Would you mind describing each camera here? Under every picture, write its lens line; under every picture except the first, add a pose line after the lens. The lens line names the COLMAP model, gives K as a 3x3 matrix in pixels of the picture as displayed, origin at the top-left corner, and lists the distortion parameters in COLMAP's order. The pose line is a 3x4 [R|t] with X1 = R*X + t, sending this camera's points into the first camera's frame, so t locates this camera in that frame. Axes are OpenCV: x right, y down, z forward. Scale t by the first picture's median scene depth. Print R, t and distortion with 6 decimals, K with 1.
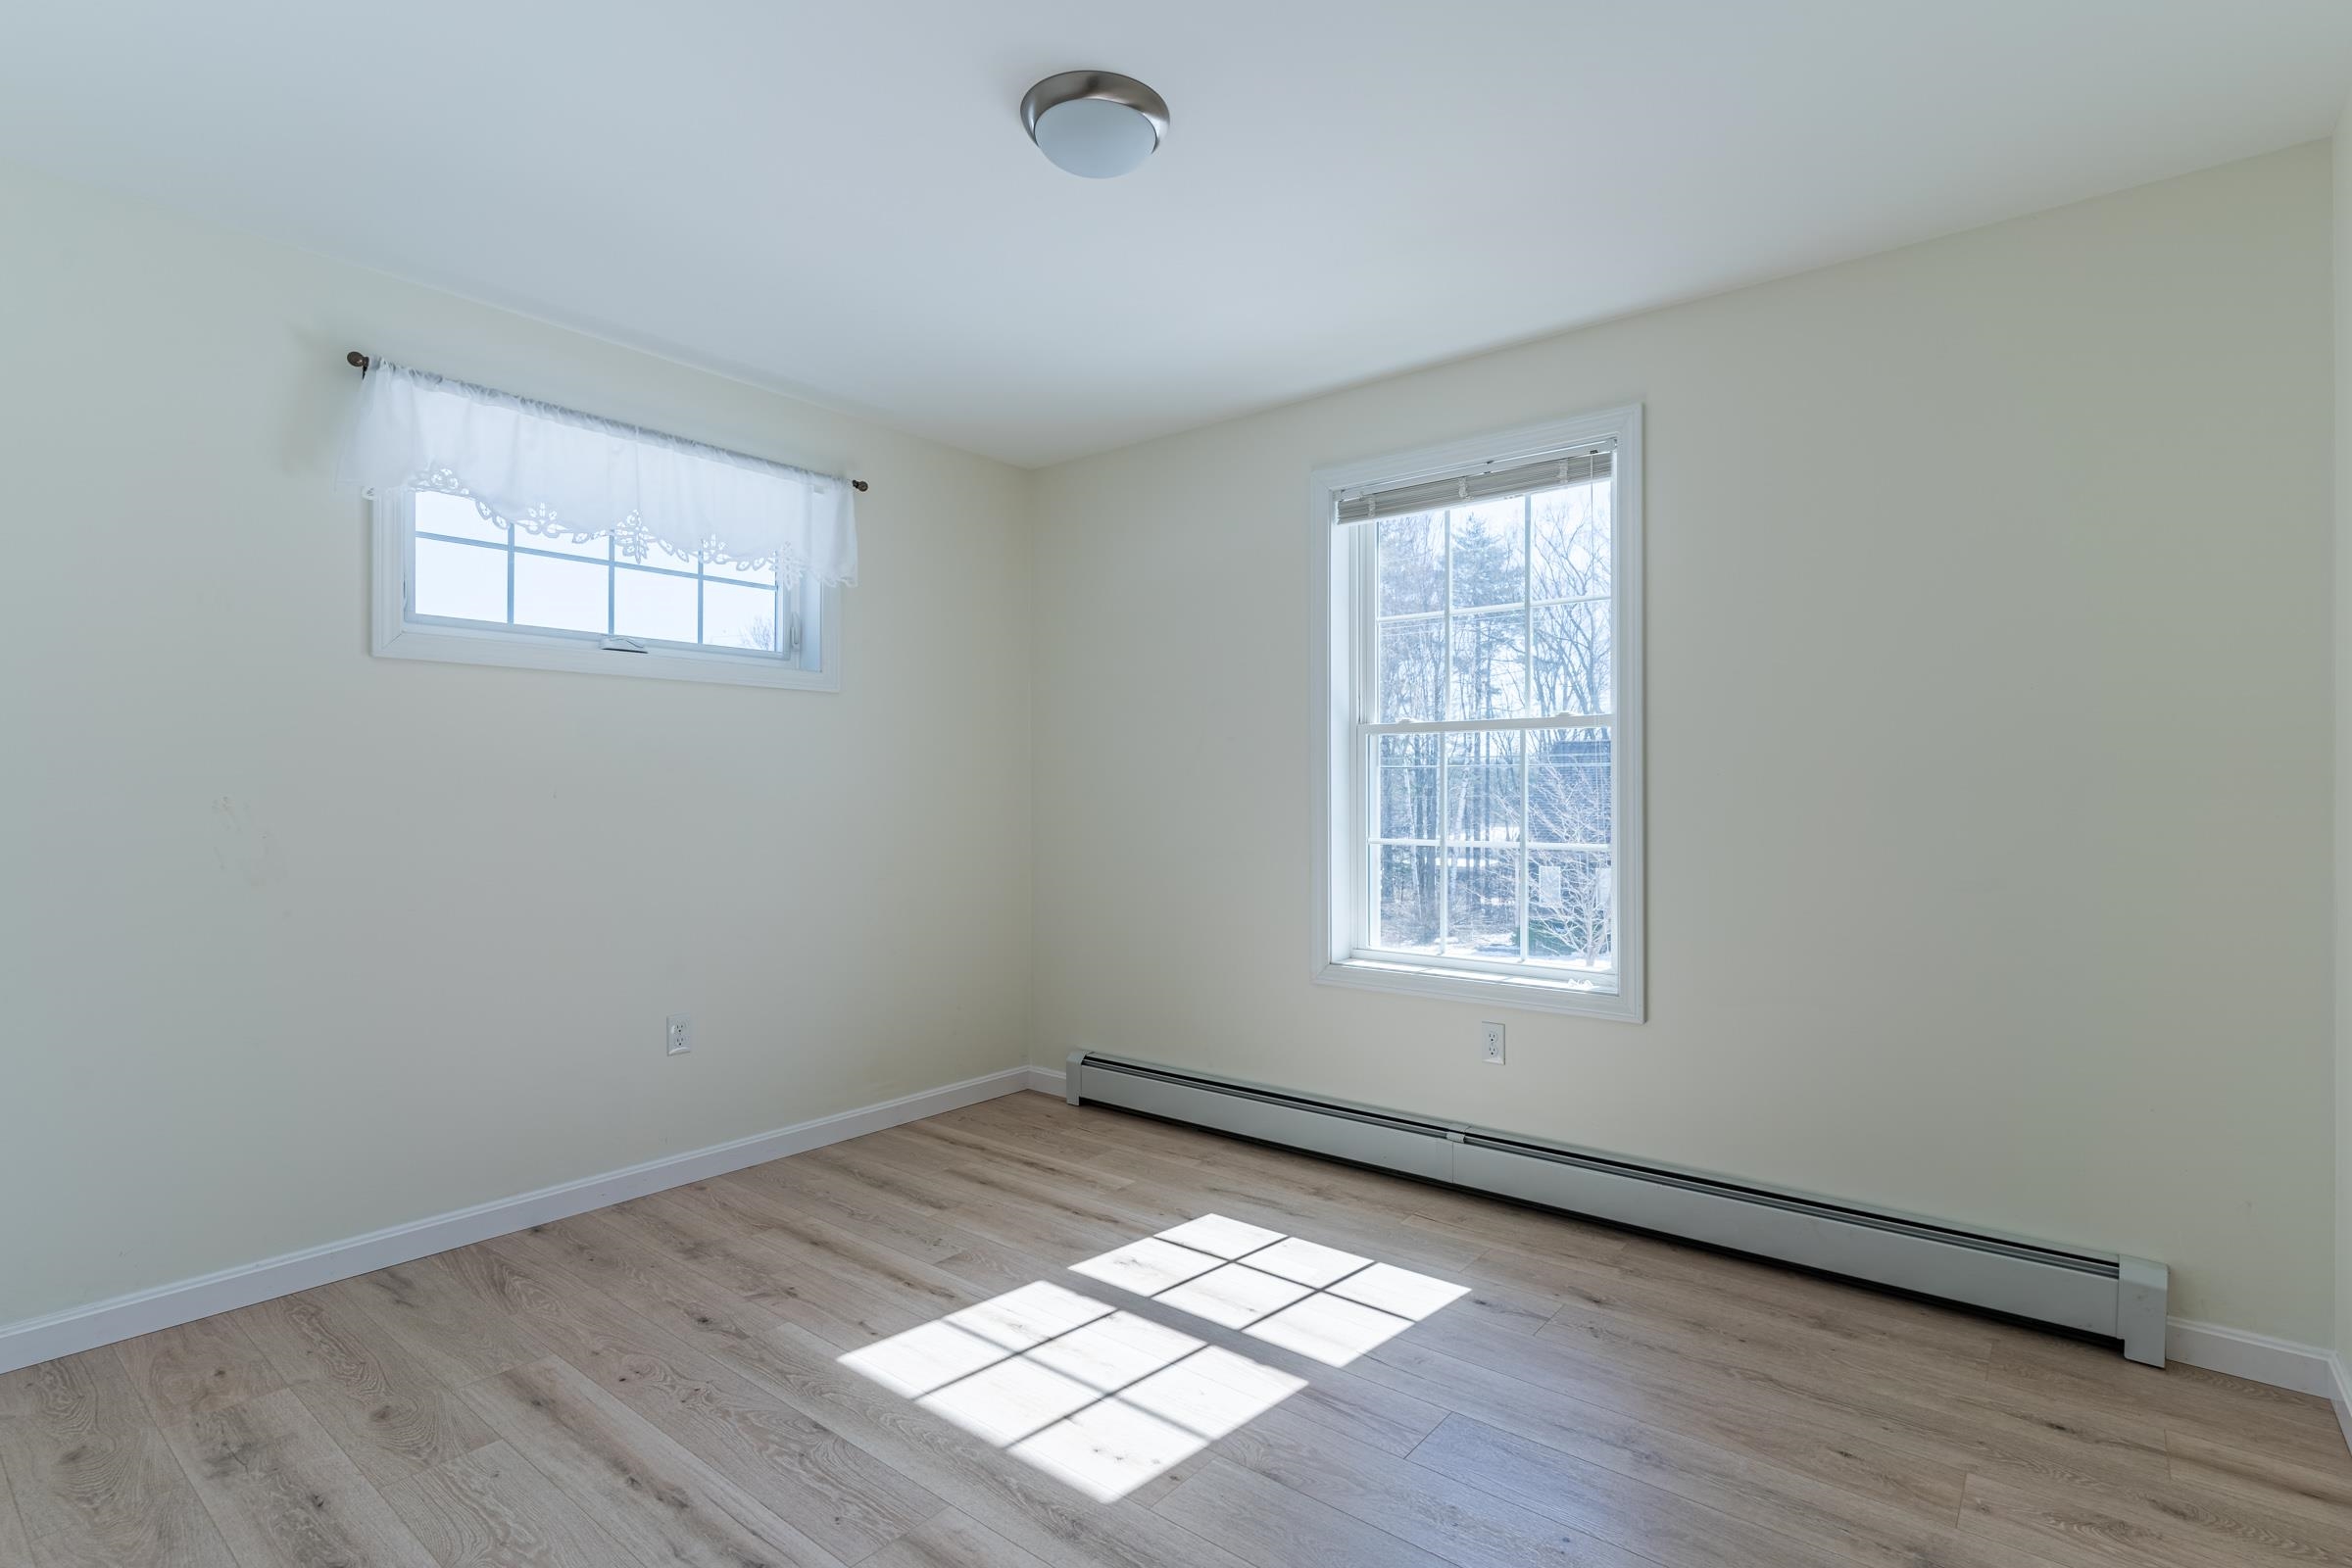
lens RADIAL K [[1135.4, 0, 1178.1], [0, 1135.4, 779.7], [0, 0, 1]] dist [0.004237, -0.000717]
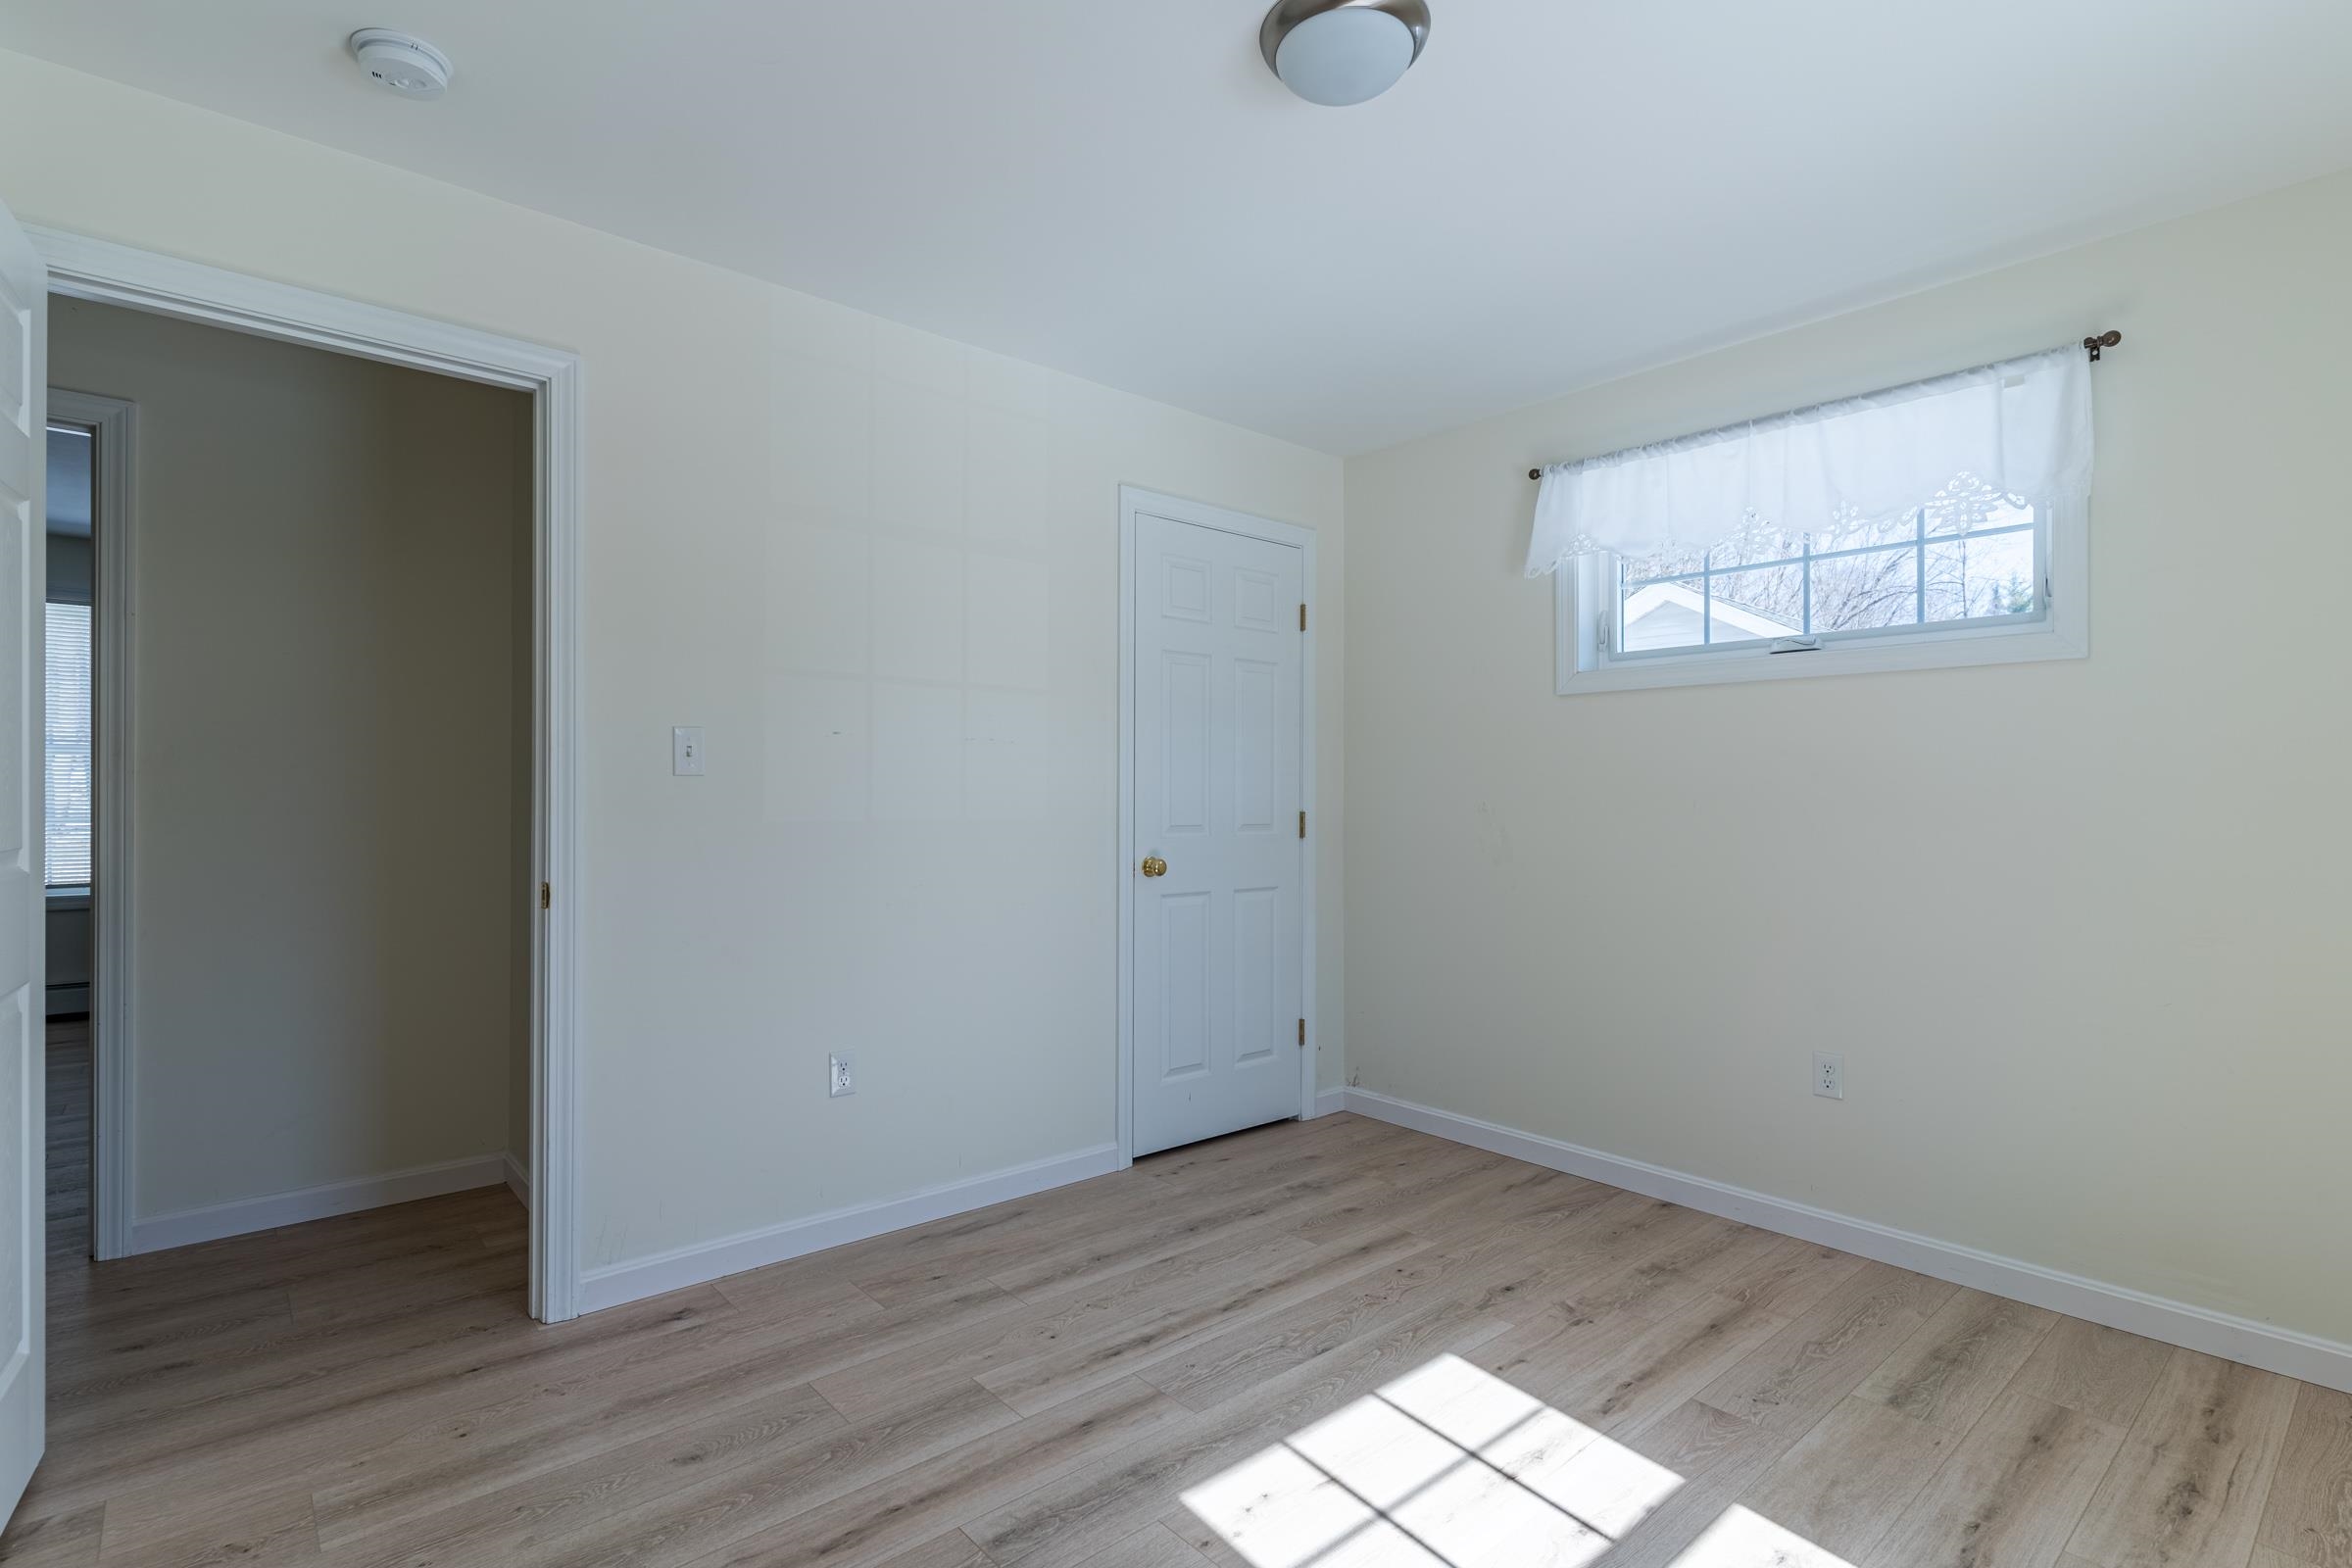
lens RADIAL K [[1135.4, 0, 1177.7], [0, 1135.4, 794.3], [0, 0, 1]] dist [0.004237, -0.000717]
pose [[-0.173765, -0.003983, -0.984779, 0.622562], [0.000916, 0.999991, -0.004207, 0.009547], [0.984787, -0.001633, -0.173760, 0.780925]]
